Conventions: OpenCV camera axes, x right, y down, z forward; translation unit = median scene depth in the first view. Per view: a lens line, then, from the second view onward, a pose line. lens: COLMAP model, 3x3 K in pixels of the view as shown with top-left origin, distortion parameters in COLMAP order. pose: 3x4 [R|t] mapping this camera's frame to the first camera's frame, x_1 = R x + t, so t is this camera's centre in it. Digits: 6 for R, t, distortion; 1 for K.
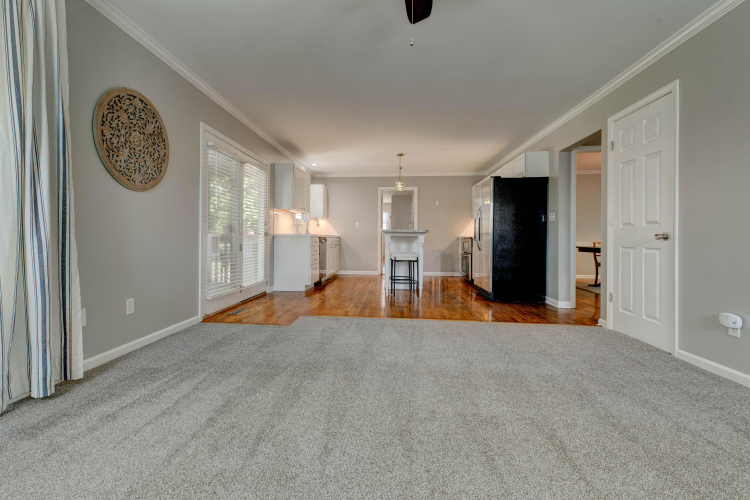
lens RADIAL K [[352.7, 0, 372.9], [0, 352.7, 237.8], [0, 0, 1]] dist [0.003781, -0.001755]
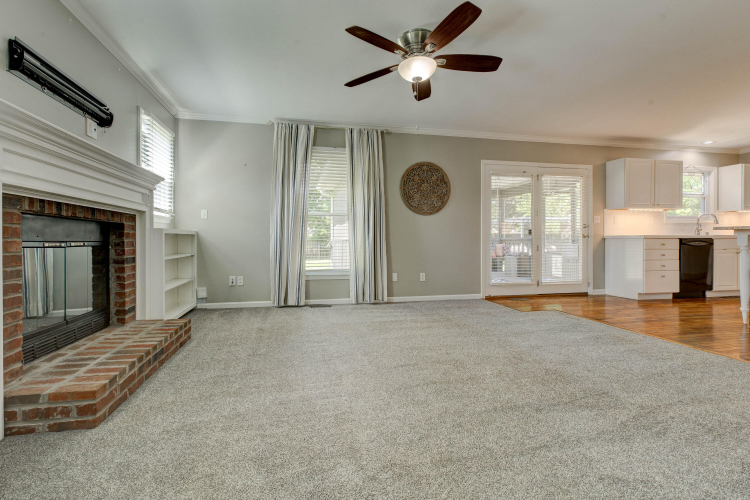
lens RADIAL K [[352.7, 0, 354.3], [0, 352.7, 243.8], [0, 0, 1]] dist [0.003781, -0.001755]
pose [[0.278672, 0.002172, -0.960384, 1.015945], [0.003790, 0.999987, 0.003361, 0.009101], [0.960379, -0.004577, 0.278660, 0.128273]]
